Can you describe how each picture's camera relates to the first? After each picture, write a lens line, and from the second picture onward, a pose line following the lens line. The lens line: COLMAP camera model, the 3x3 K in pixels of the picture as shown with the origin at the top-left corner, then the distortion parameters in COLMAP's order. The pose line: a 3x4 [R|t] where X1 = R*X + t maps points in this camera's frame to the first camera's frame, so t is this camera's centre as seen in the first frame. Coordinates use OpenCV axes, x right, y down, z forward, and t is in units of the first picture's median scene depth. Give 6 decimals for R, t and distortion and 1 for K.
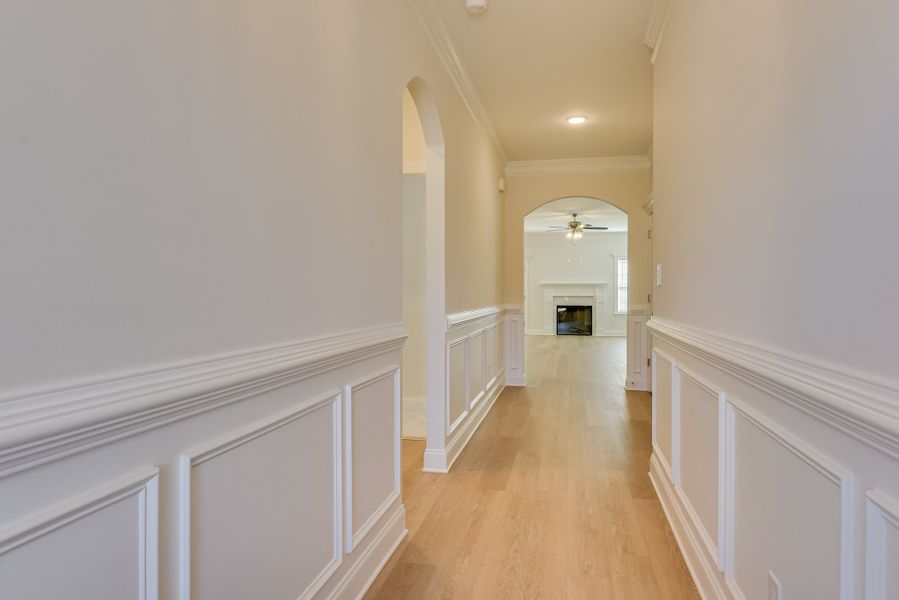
lens RADIAL K [[522.0, 0, 445.7], [0, 522.0, 293.4], [0, 0, 1]] dist [-0.027034, -0.000509]
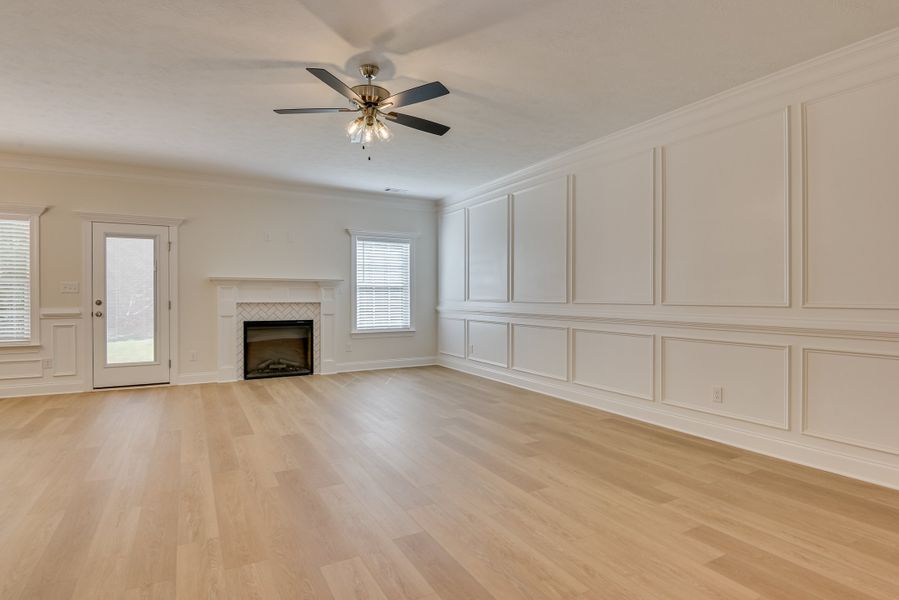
lens RADIAL K [[463.5, 0, 458.6], [0, 463.5, 299.9], [0, 0, 1]] dist [-0.009942, -0.000784]
pose [[0.725333, -0.003428, 0.688389, 0.056852], [0.000101, 0.999988, 0.004873, 0.000091], [-0.688398, -0.003465, 0.725325, 0.541435]]
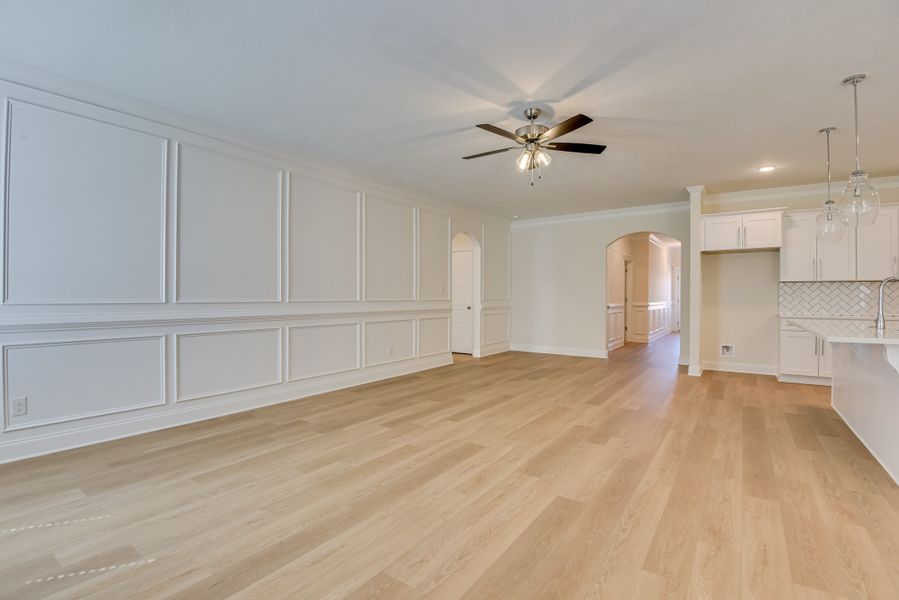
lens RADIAL K [[414.7, 0, 444.8], [0, 414.7, 295.0], [0, 0, 1]] dist [-0.016496, -0.000647]
pose [[-0.922787, -0.002222, 0.385303, 0.134387], [-0.002286, 0.999997, 0.000292, -0.001097], [-0.385303, -0.000611, -0.922790, 0.991717]]
